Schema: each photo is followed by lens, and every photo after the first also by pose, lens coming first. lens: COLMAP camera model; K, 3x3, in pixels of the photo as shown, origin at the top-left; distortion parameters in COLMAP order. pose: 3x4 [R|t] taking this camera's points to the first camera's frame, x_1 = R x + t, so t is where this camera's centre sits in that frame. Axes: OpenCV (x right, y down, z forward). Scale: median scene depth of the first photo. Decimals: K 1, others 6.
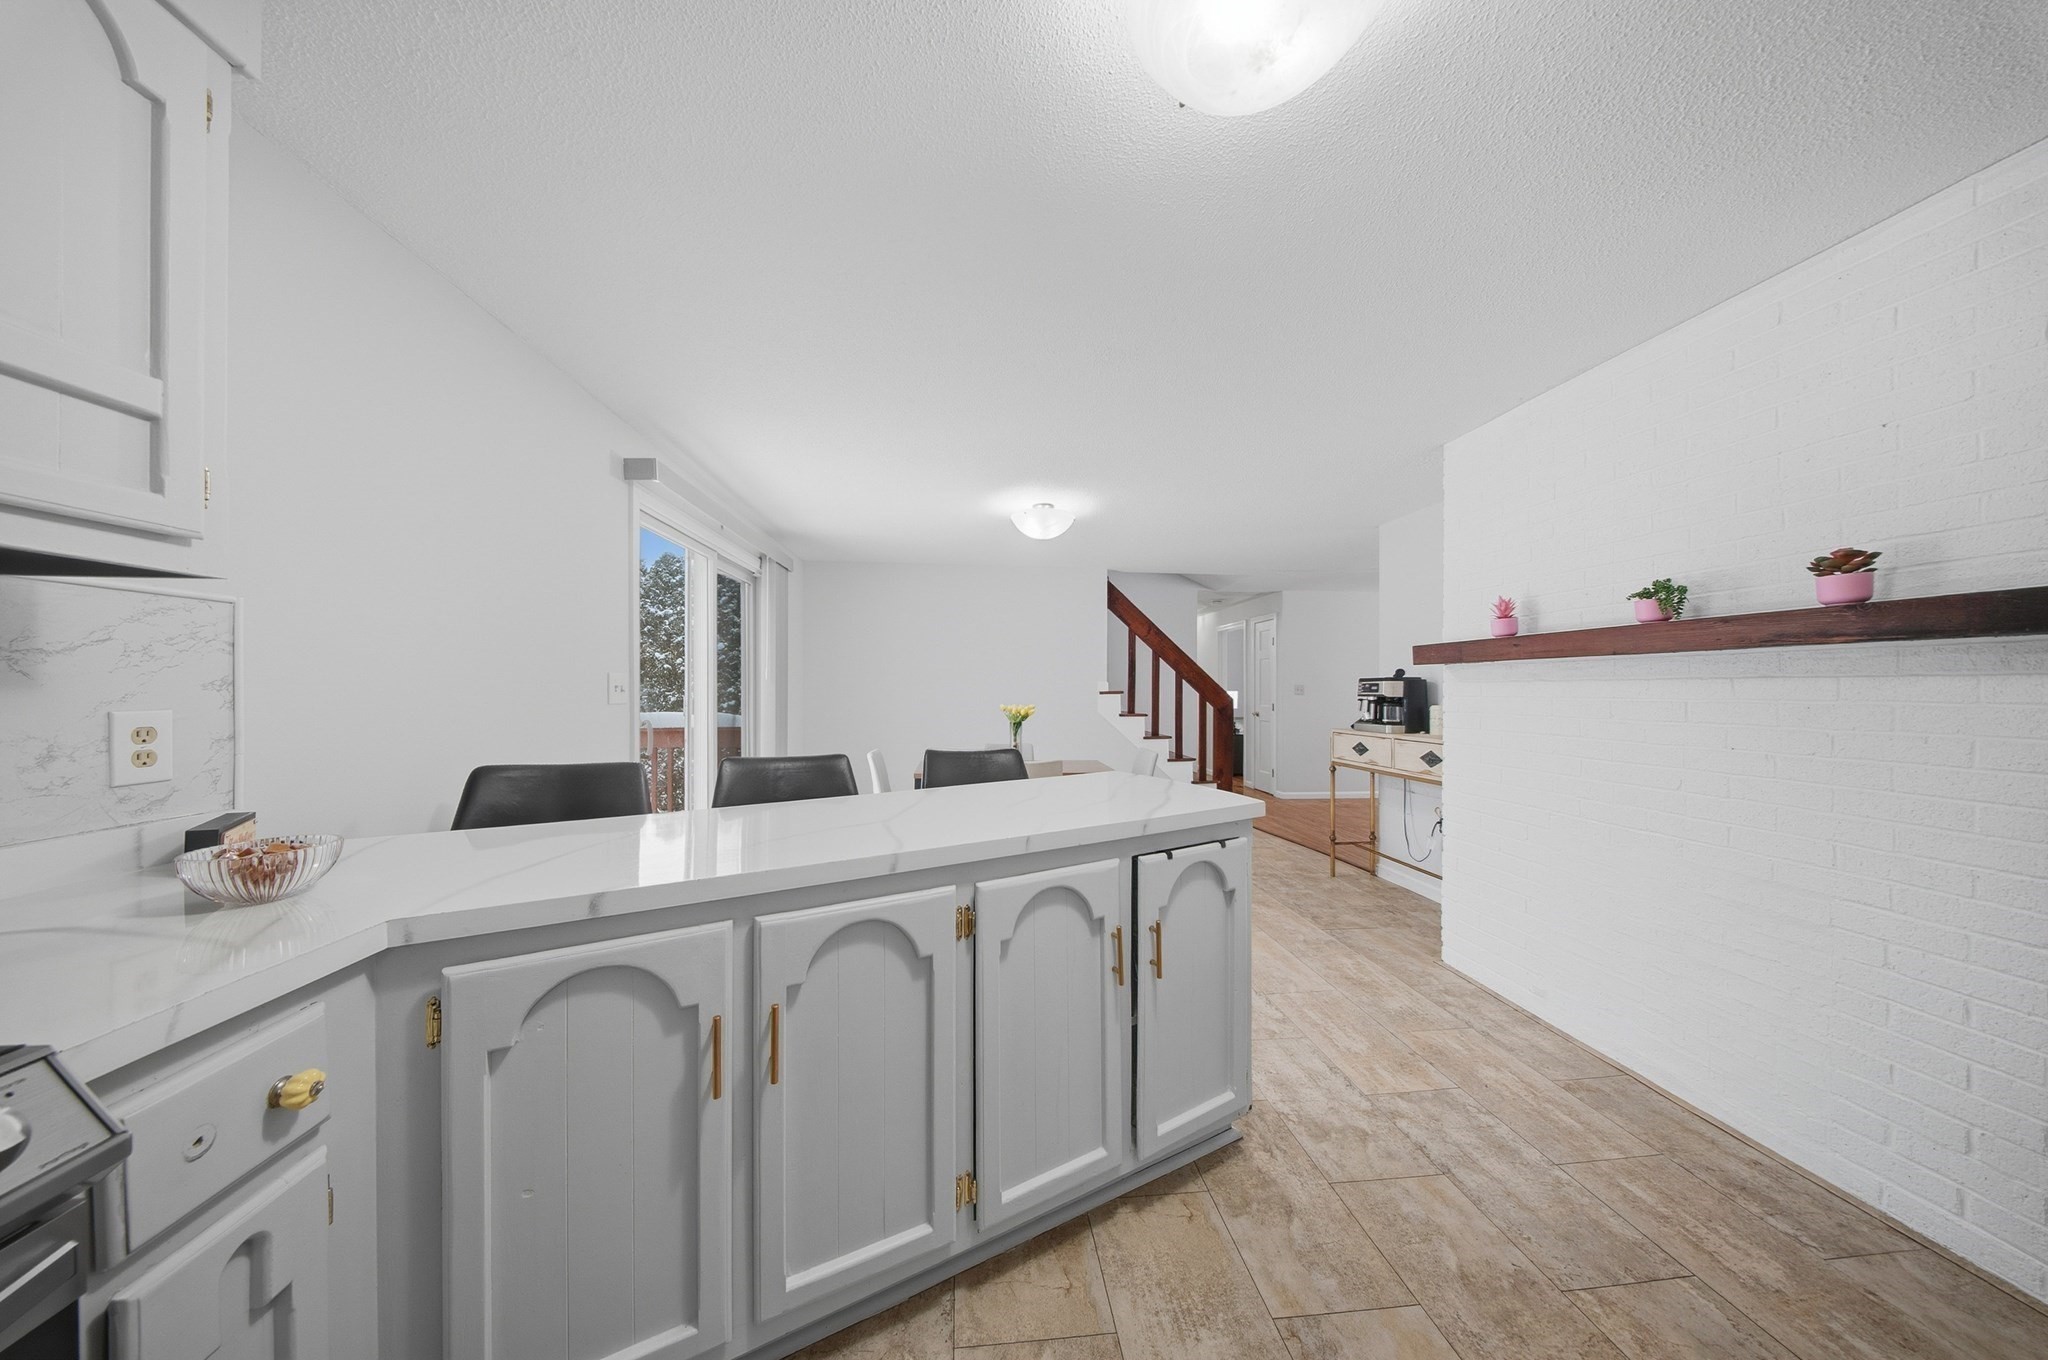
lens RADIAL K [[610.6, 0, 1017.4], [0, 610.6, 691.0], [0, 0, 1]] dist [0.000938, -0.000021]
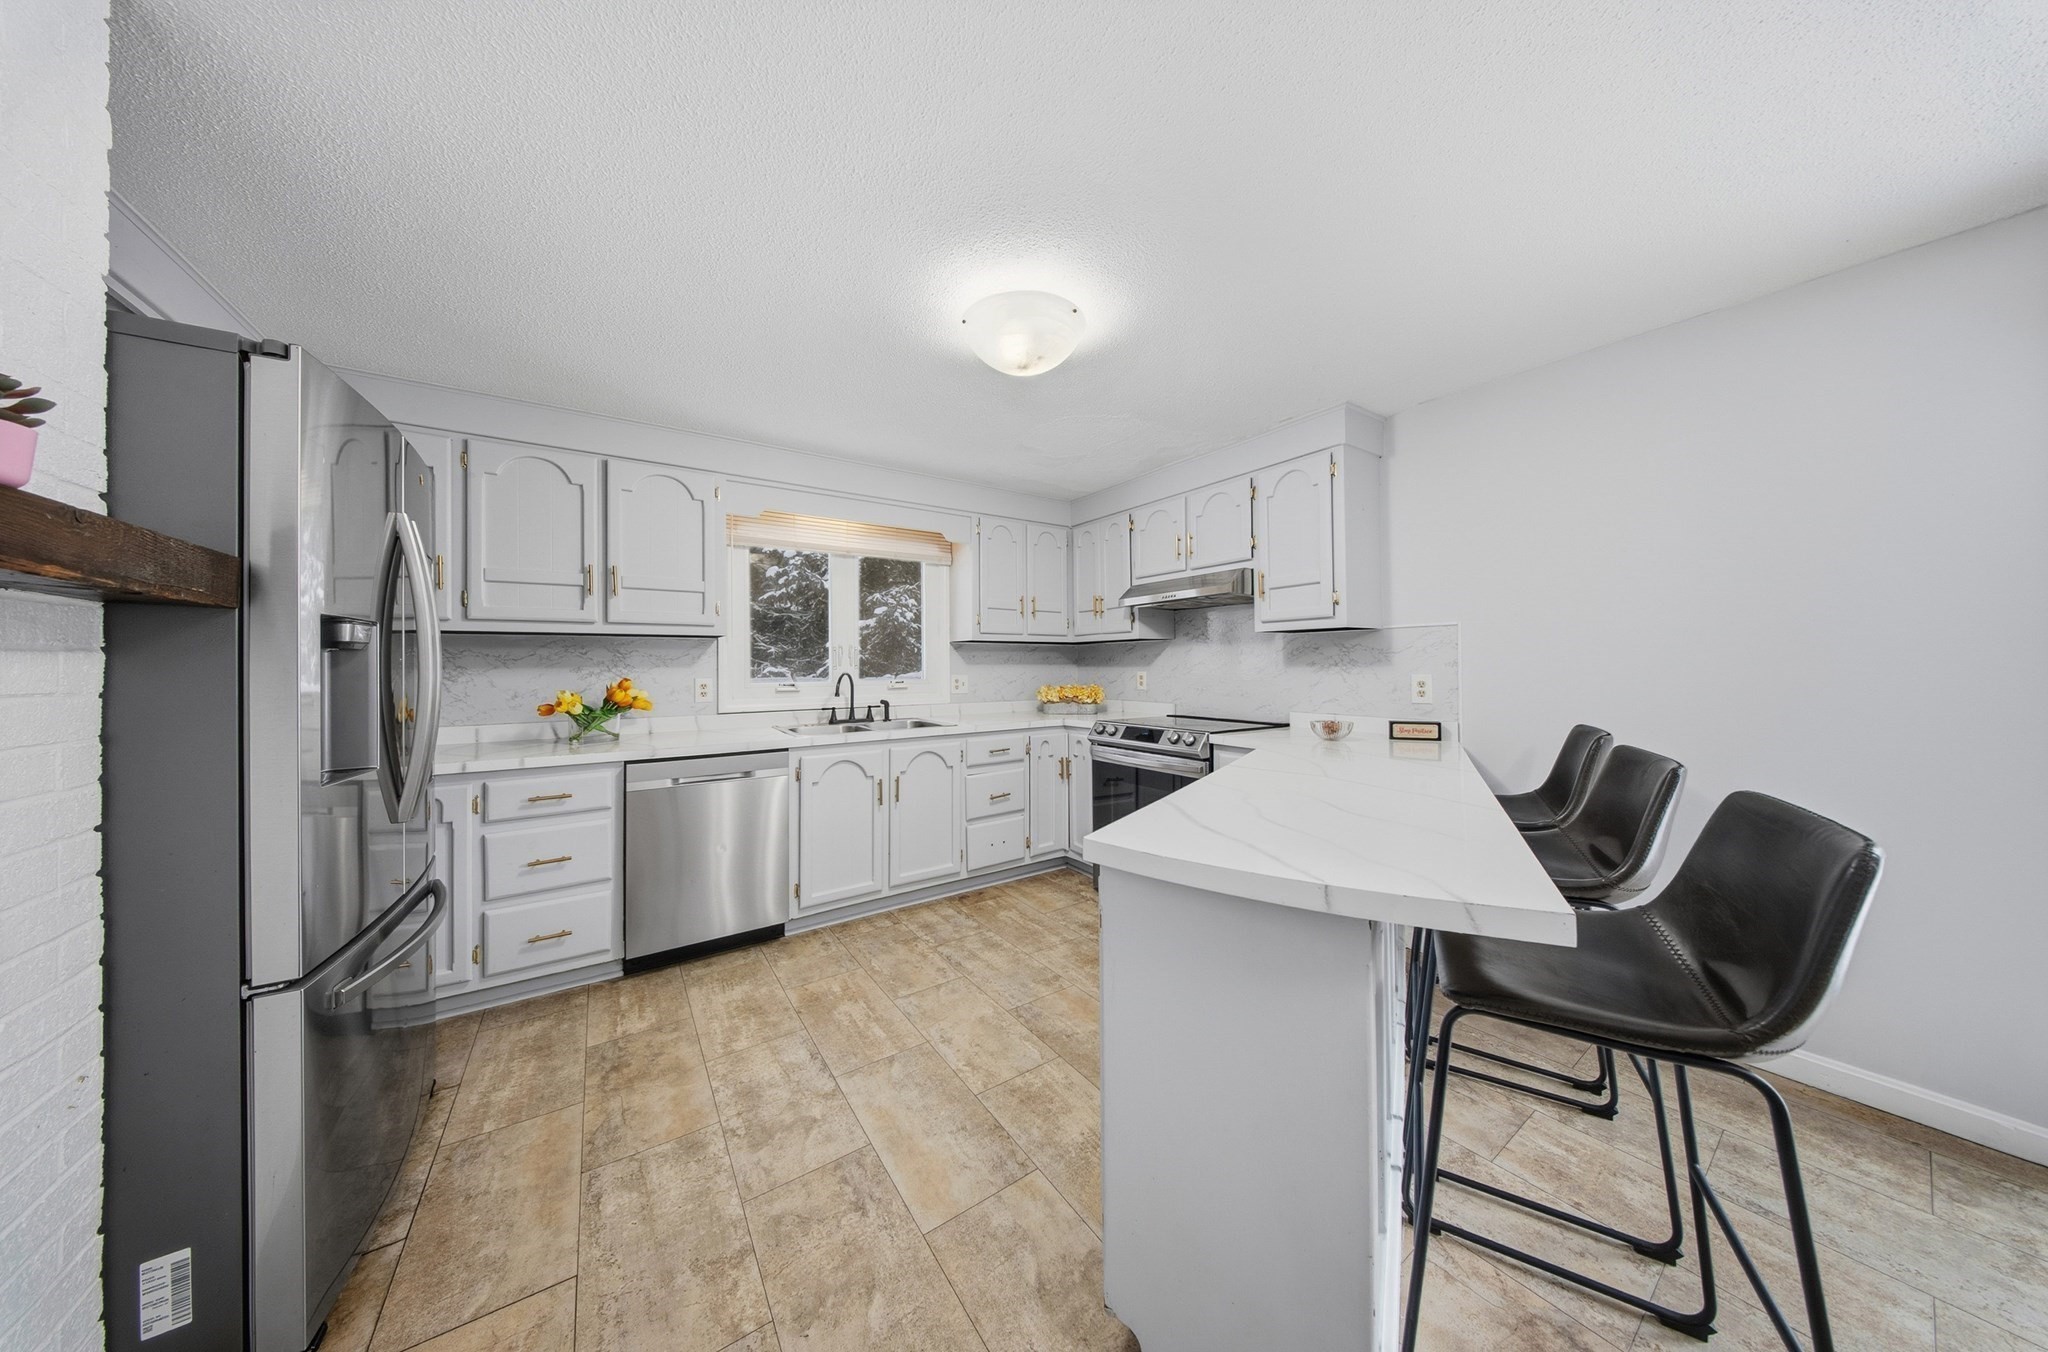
lens RADIAL K [[602.9, 0, 1018.6], [0, 602.9, 665.3], [0, 0, 1]] dist [0.000055, -0.000011]
pose [[-0.874507, 0.001626, -0.485010, 0.347325], [0.002955, 0.999994, -0.001976, -0.002423], [0.485004, -0.003161, -0.874506, 0.682673]]
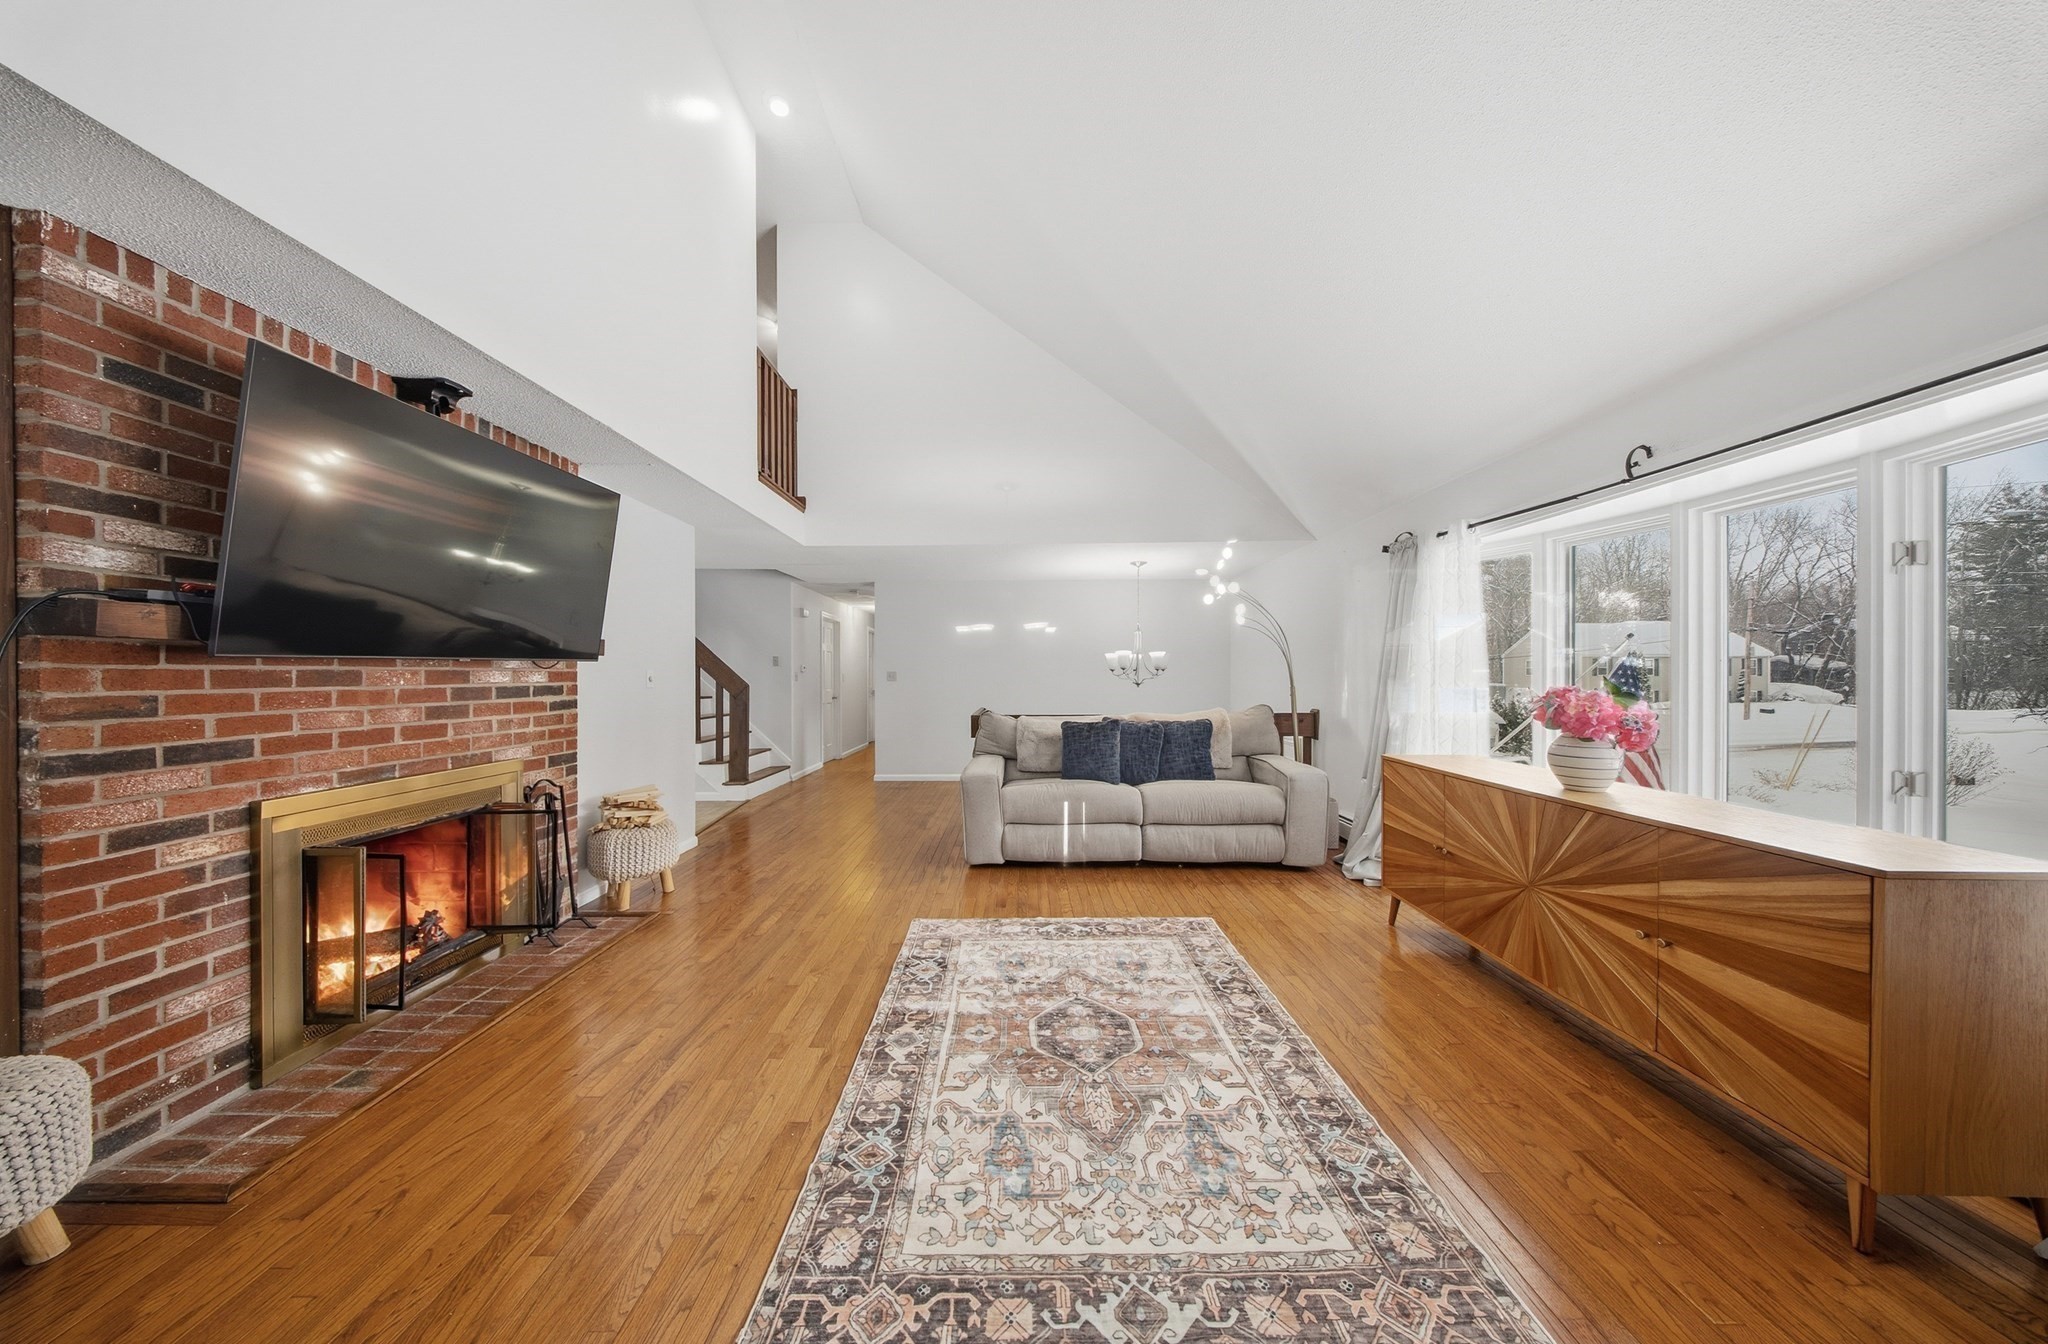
lens RADIAL K [[623.6, 0, 1025.9], [0, 623.6, 678.5], [0, 0, 1]] dist [0.000816, -0.000002]
pose [[0.995869, -0.005538, -0.090630, 1.470911], [0.005834, 0.999978, 0.003002, 0.000796], [0.090611, -0.003518, 0.995880, -0.053404]]
